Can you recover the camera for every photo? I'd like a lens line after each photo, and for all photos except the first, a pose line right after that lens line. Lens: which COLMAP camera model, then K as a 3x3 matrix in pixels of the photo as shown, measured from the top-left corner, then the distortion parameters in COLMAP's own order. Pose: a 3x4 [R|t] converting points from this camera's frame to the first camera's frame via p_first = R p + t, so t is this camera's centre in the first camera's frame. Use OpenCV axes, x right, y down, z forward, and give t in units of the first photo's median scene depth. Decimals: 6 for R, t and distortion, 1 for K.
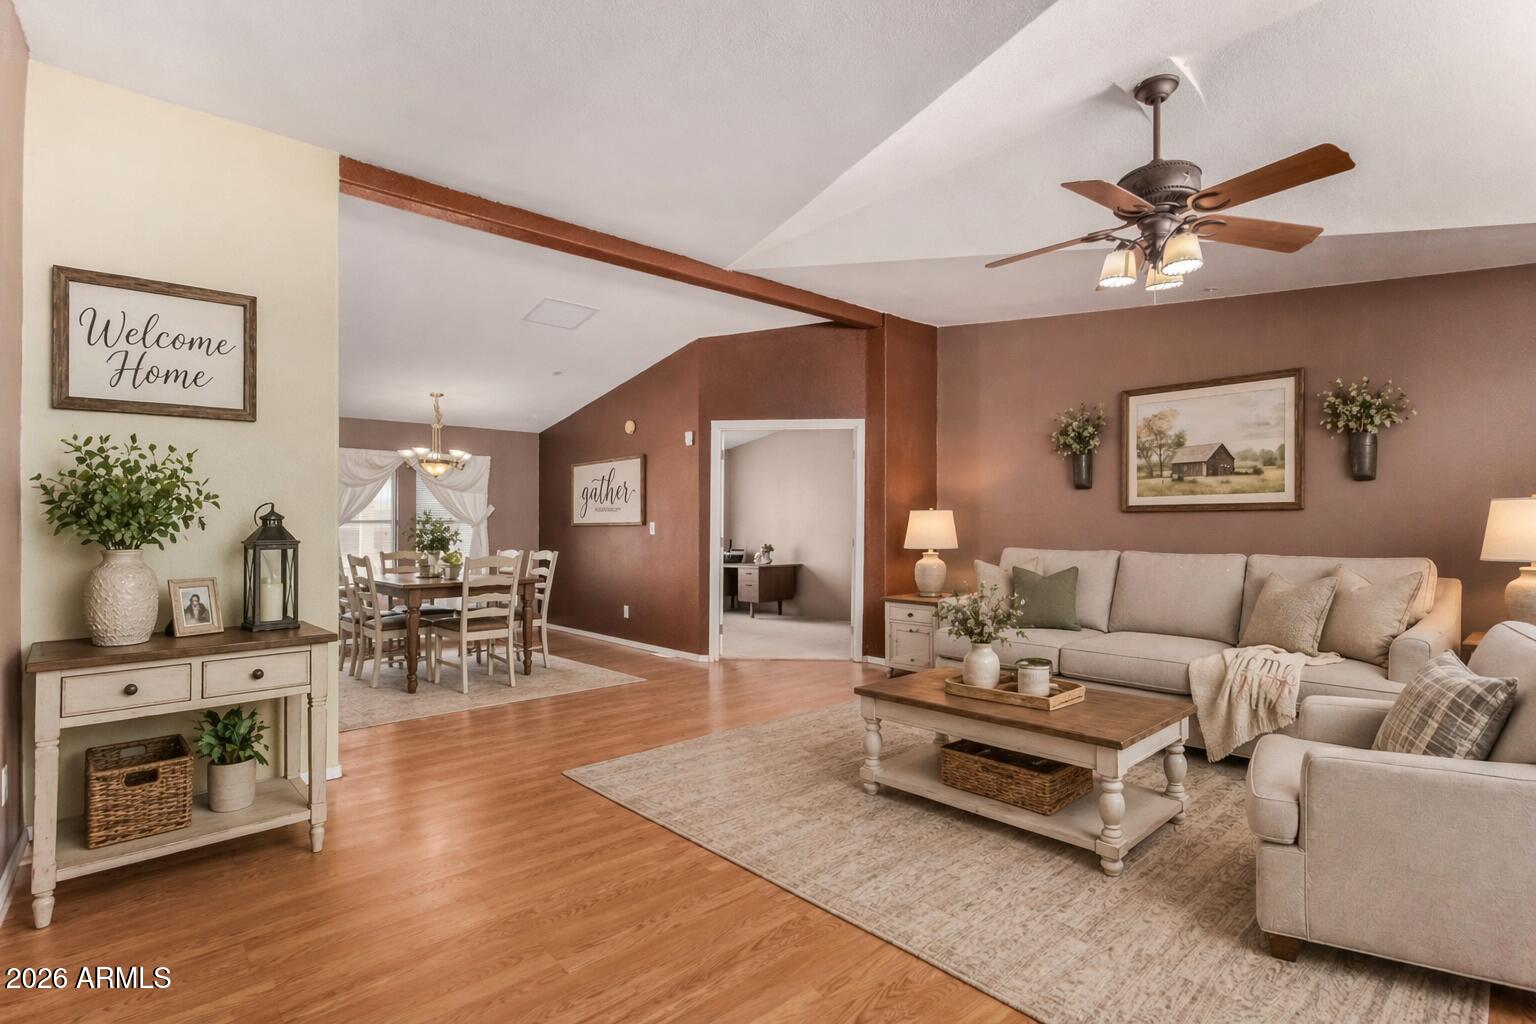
lens RADIAL K [[715.1, 0, 764.2], [0, 715.1, 531.6], [0, 0, 1]] dist [0.006810, -0.000938]
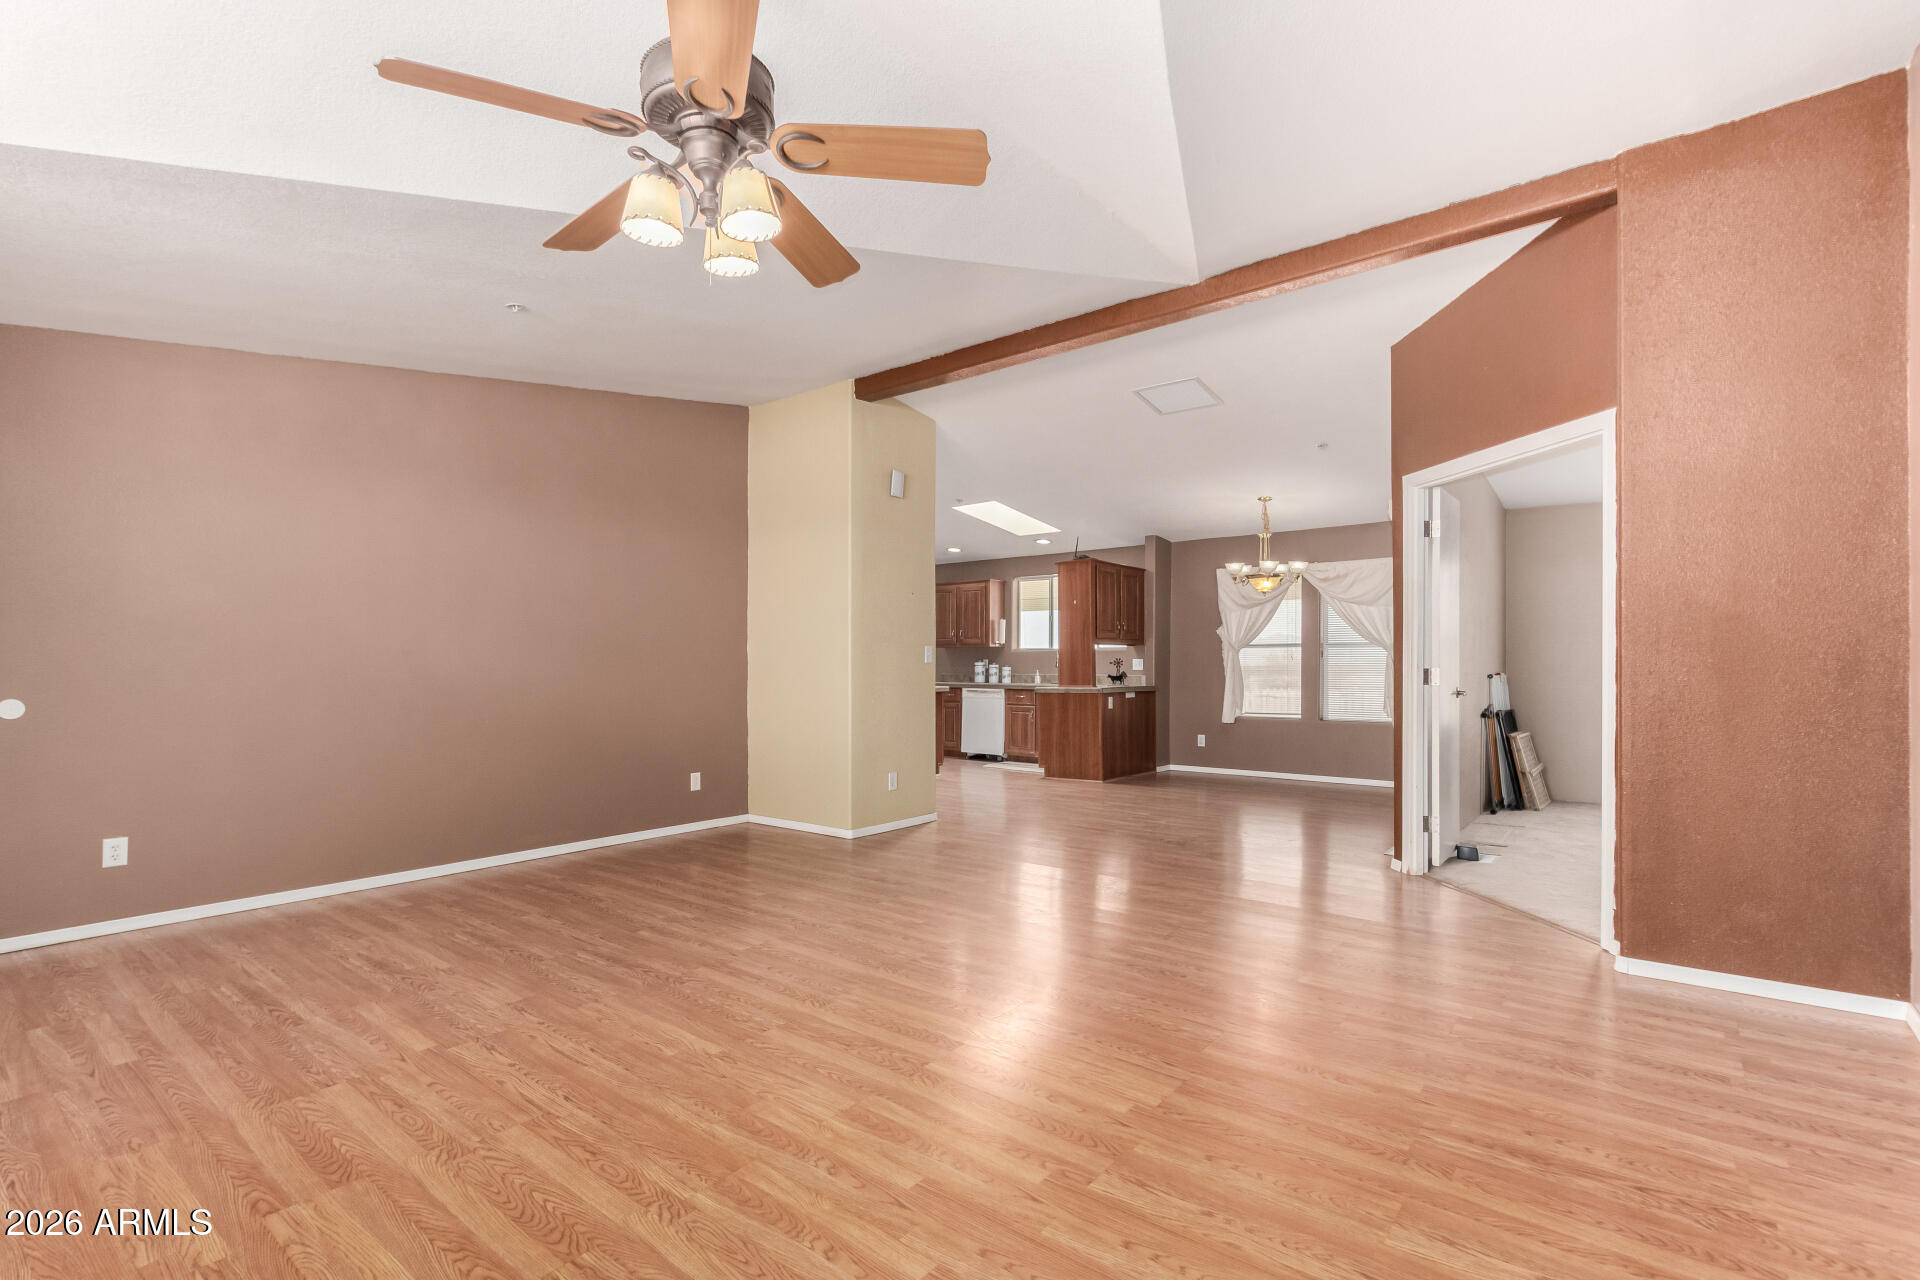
lens RADIAL K [[897.1, 0, 960.0], [0, 897.1, 640.0], [0, 0, 1]] dist [-0.002670, -0.000189]
pose [[0.179948, -0.016415, -0.983539, 0.474183], [0.000042, 0.999861, -0.016680, -0.001763], [0.983676, 0.002960, 0.179924, 0.385009]]
